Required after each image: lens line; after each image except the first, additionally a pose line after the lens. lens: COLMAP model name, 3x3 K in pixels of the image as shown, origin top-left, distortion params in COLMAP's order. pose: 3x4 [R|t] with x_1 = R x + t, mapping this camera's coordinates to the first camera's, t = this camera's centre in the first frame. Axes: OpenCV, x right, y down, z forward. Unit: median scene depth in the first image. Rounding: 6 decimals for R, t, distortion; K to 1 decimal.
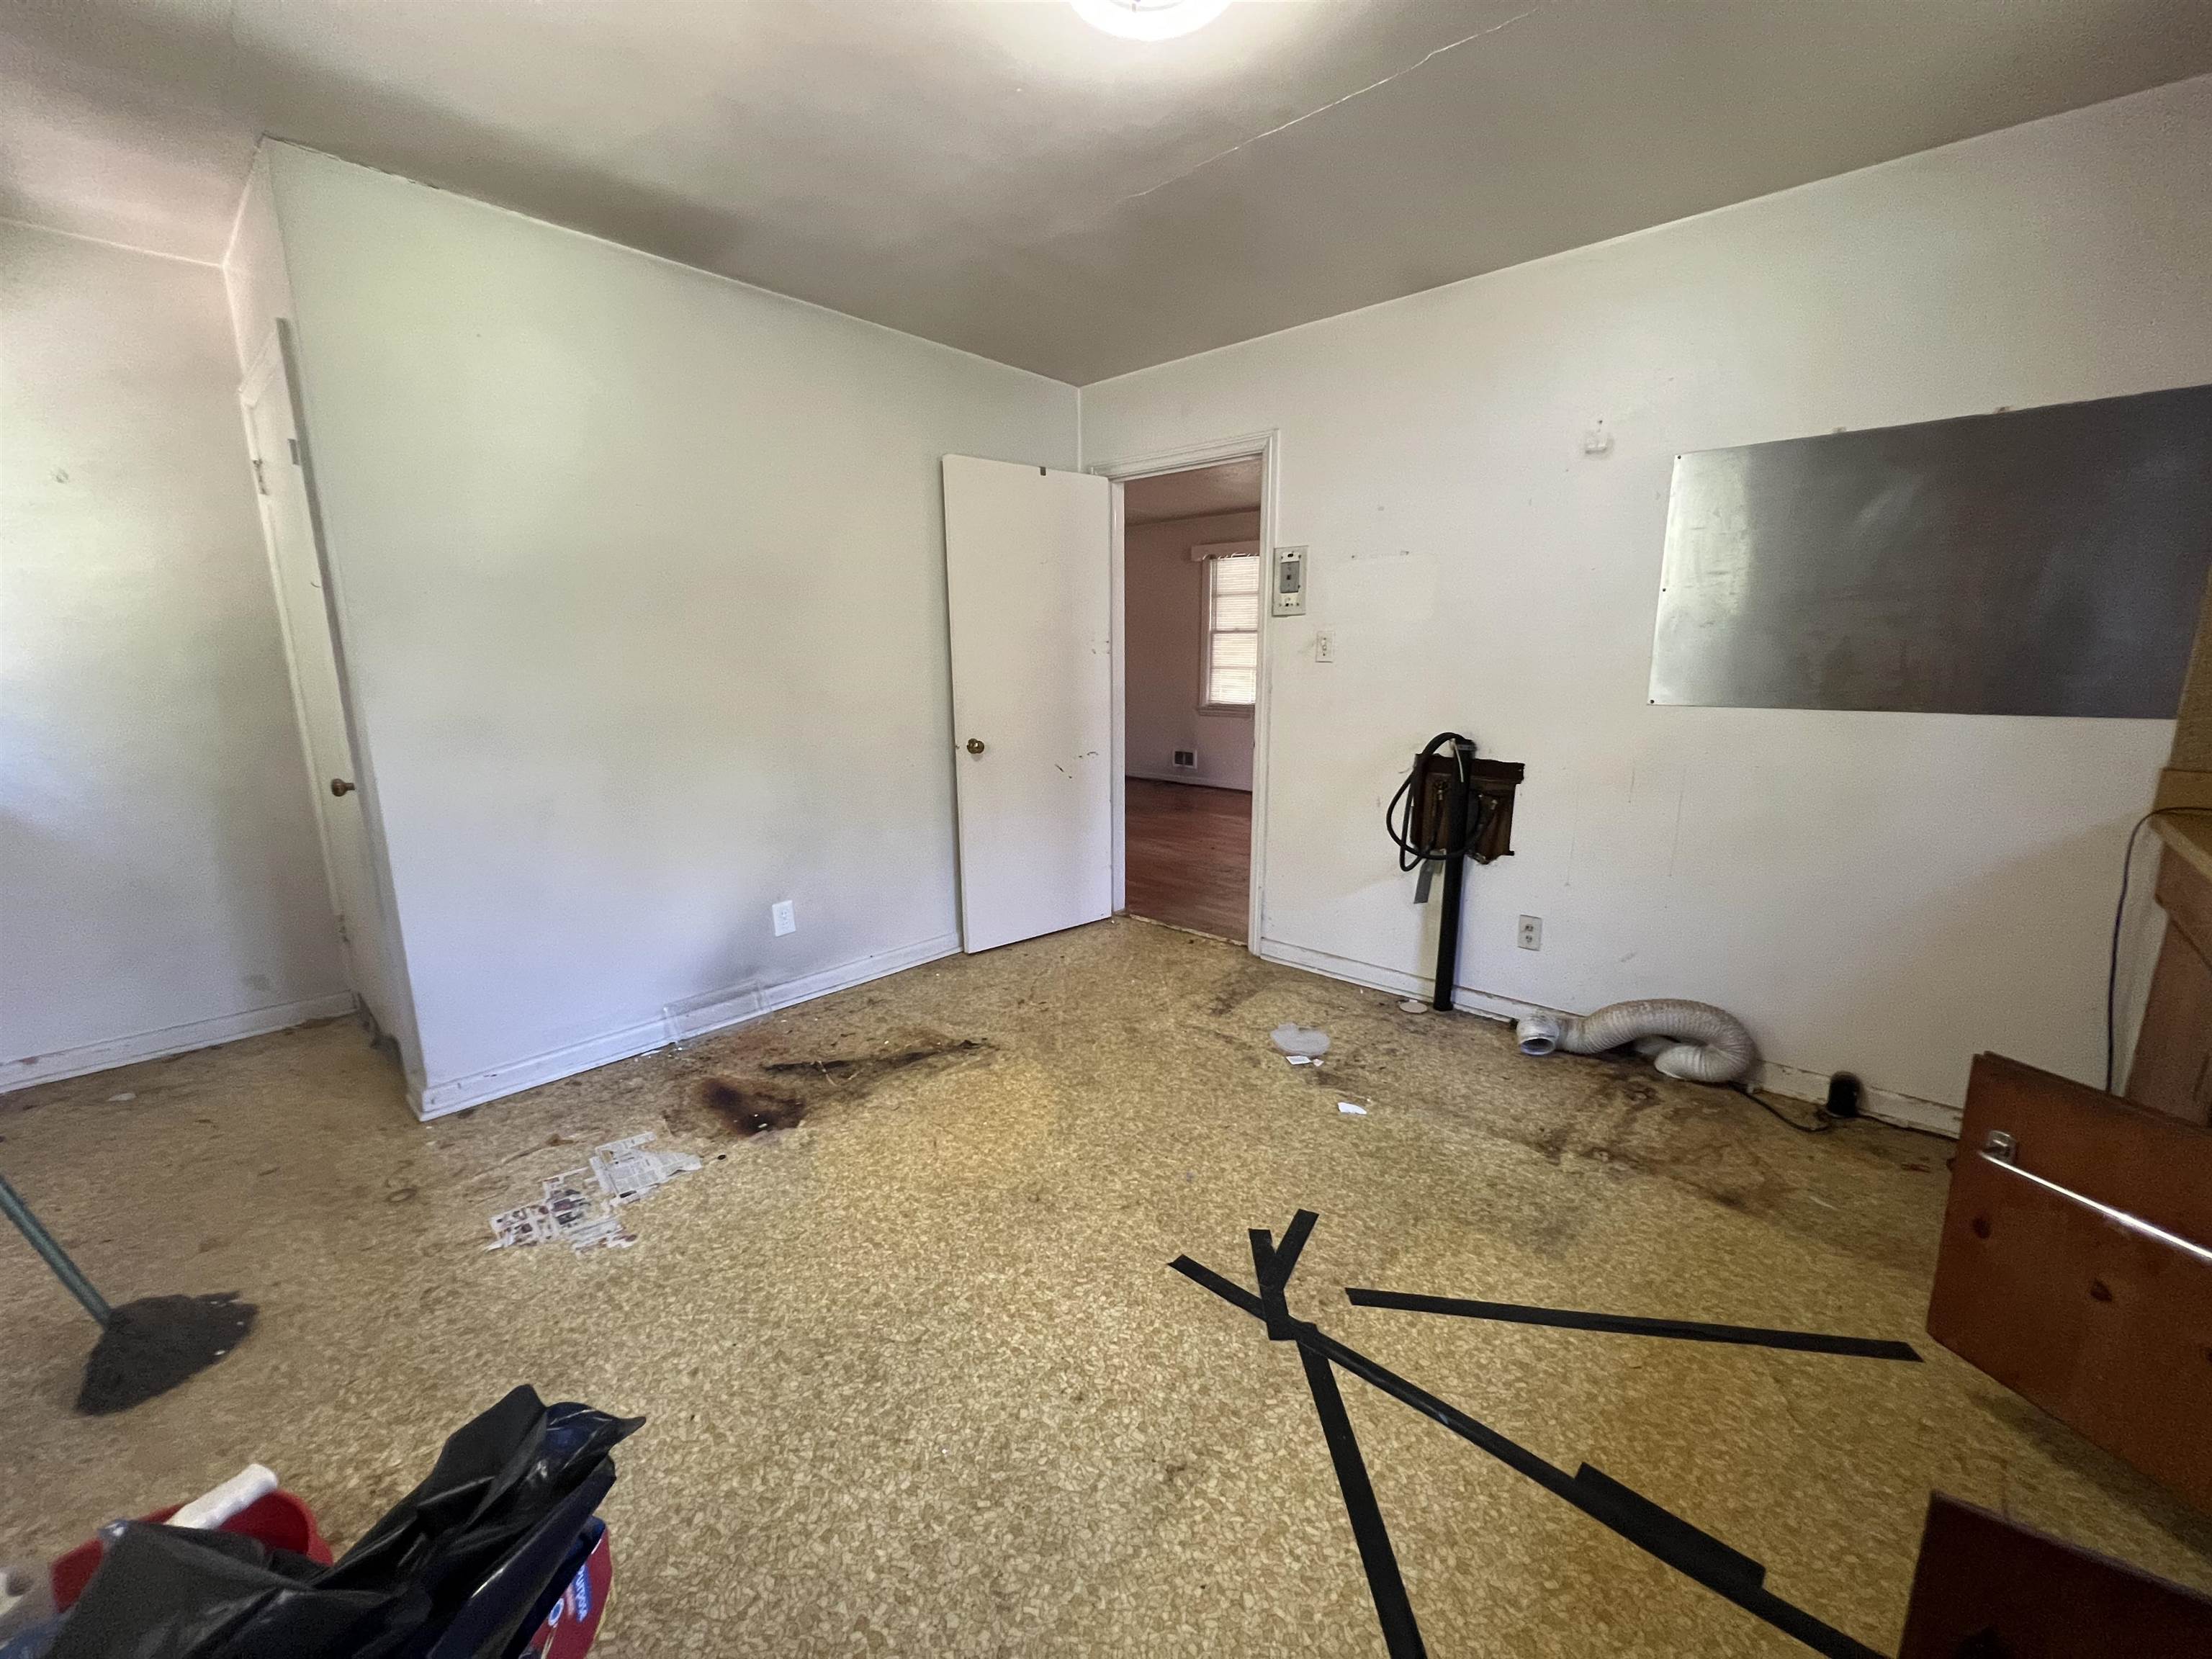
lens RADIAL K [[885.5, 0, 1103.3], [0, 885.5, 834.6], [0, 0, 1]] dist [-0.002192, 0.000893]
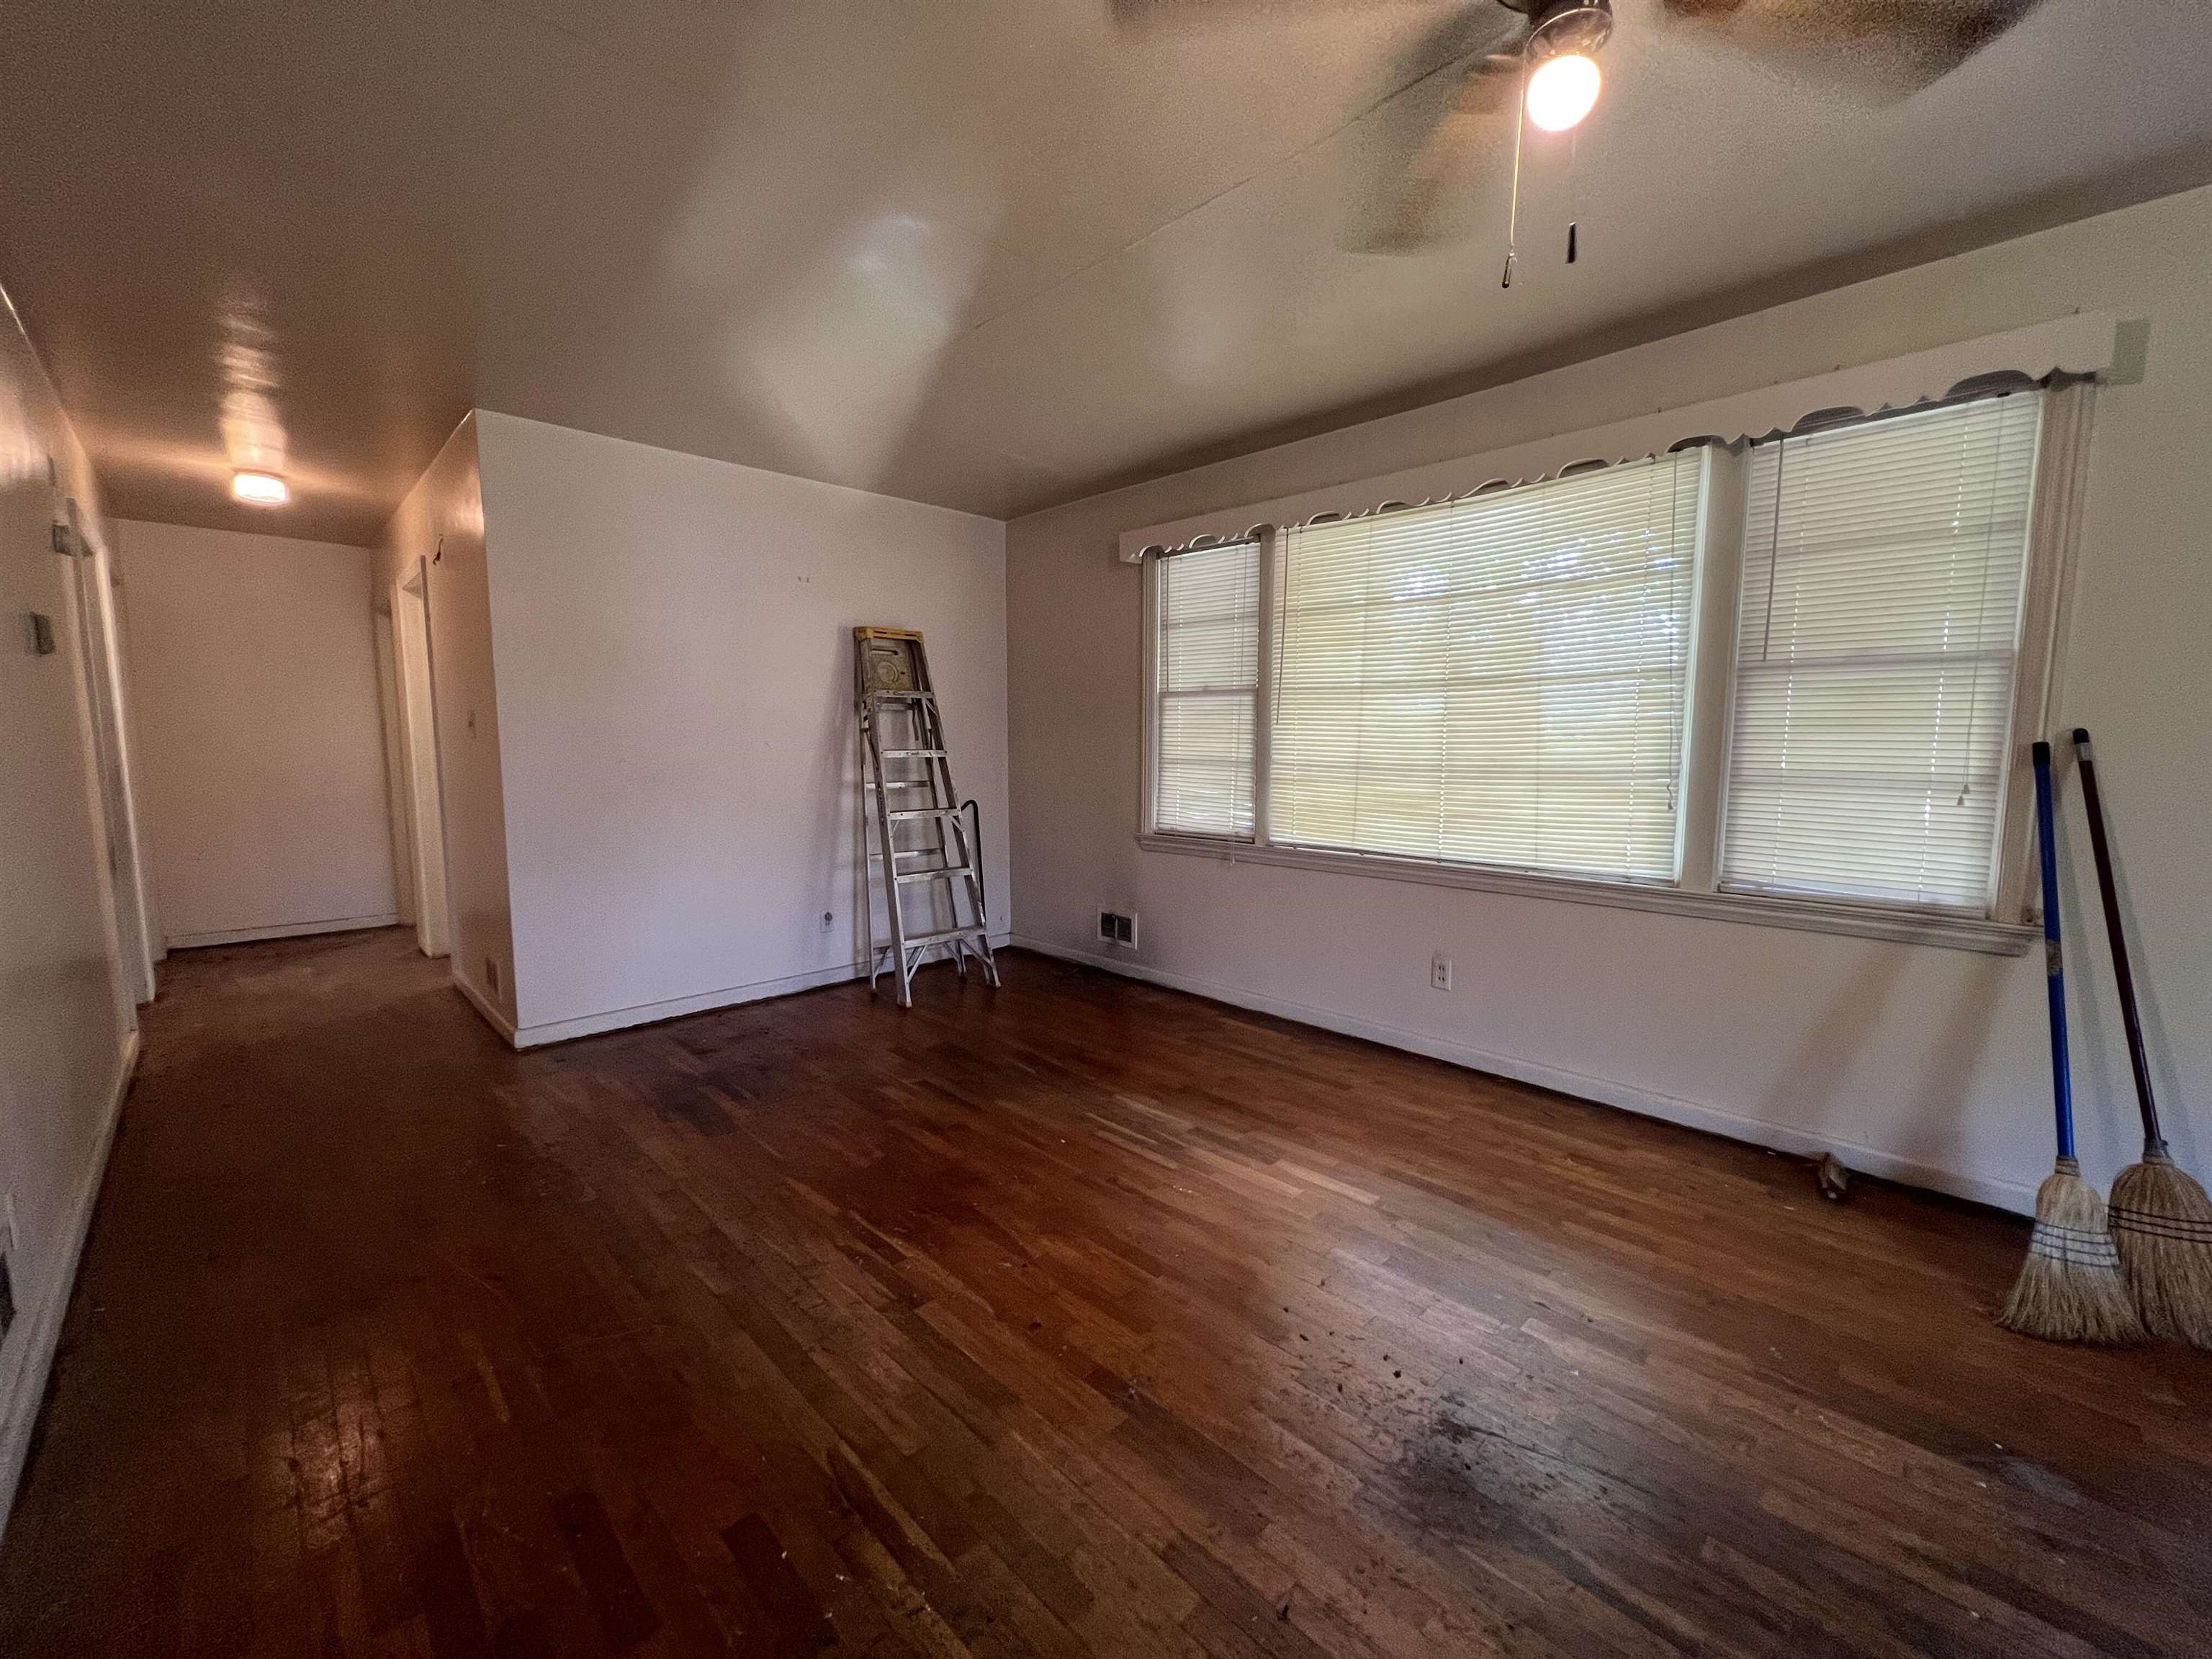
lens RADIAL K [[885.5, 0, 1105.3], [0, 885.5, 830.2], [0, 0, 1]] dist [-0.002192, 0.000893]
pose [[0.998653, 0.009696, -0.050981, 0.360674], [-0.014804, 0.994797, -0.100798, -0.293875], [0.049738, 0.101417, 0.993600, 1.490308]]
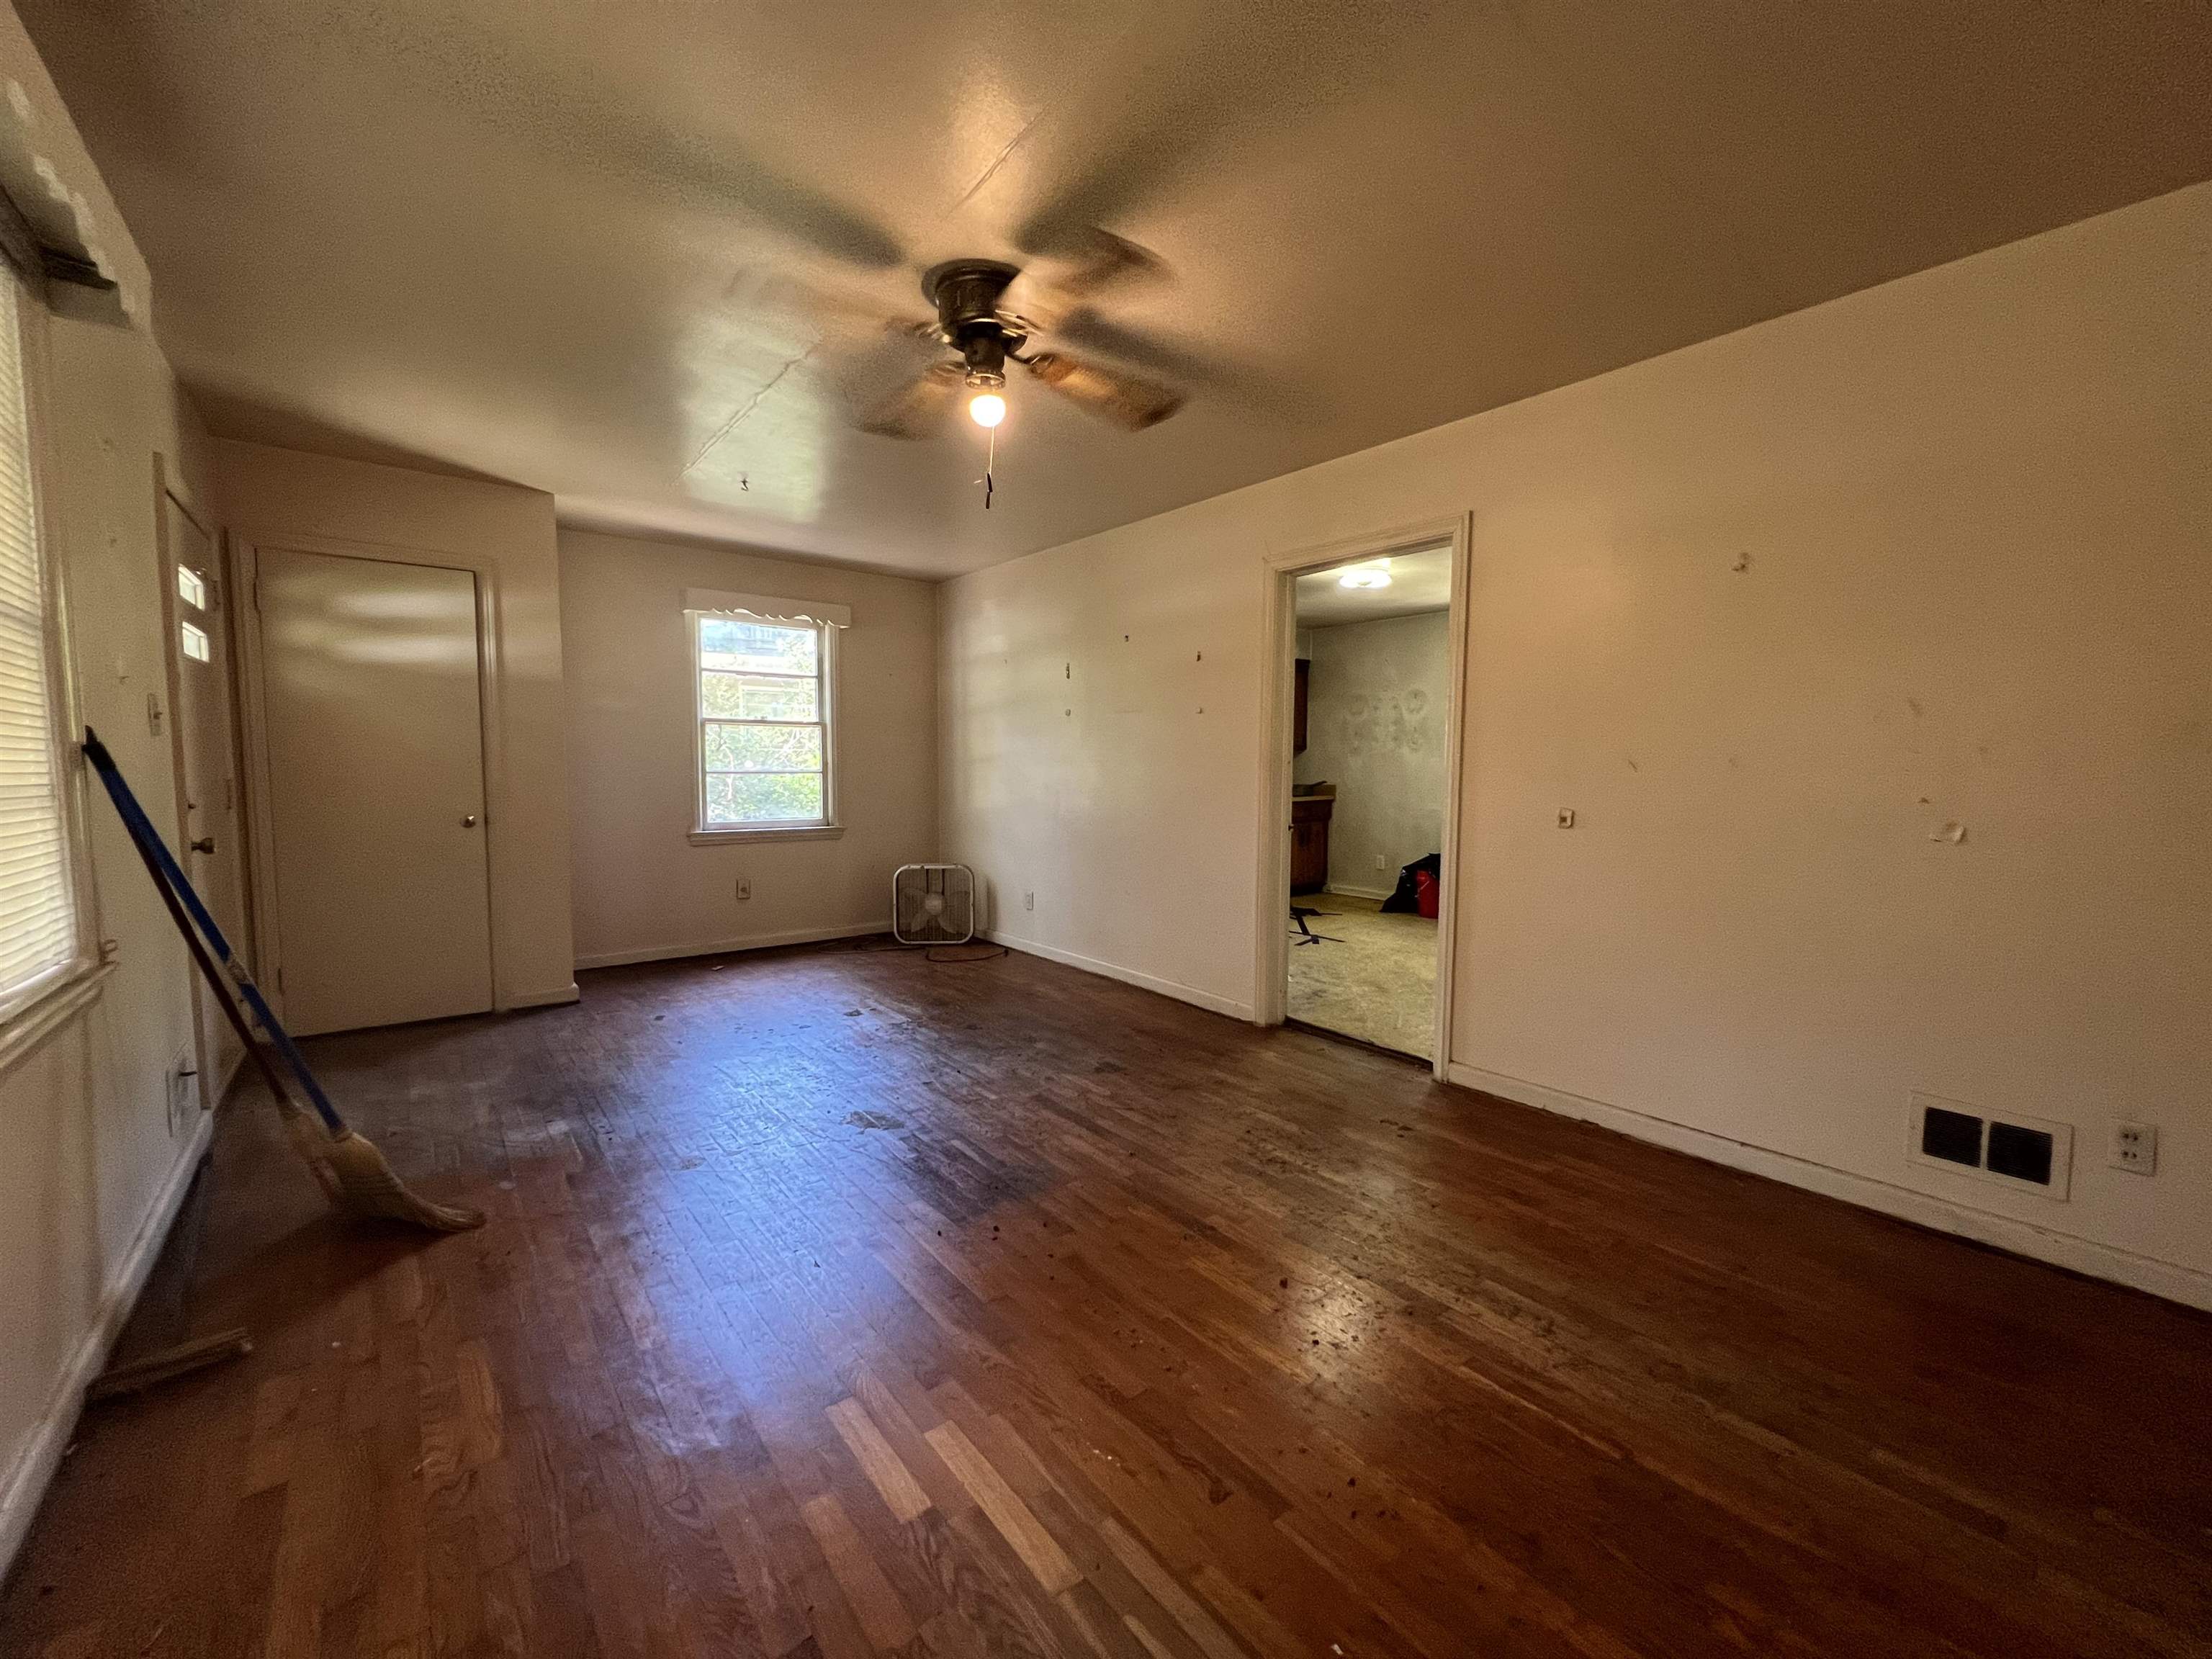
lens RADIAL K [[885.5, 0, 1105.8], [0, 885.5, 825.9], [0, 0, 1]] dist [-0.002192, 0.000893]
pose [[-0.988343, -0.013349, 0.151654, 0.315358], [0.028510, 0.962296, 0.270505, -0.573390], [-0.149547, 0.271676, -0.950699, 2.903822]]
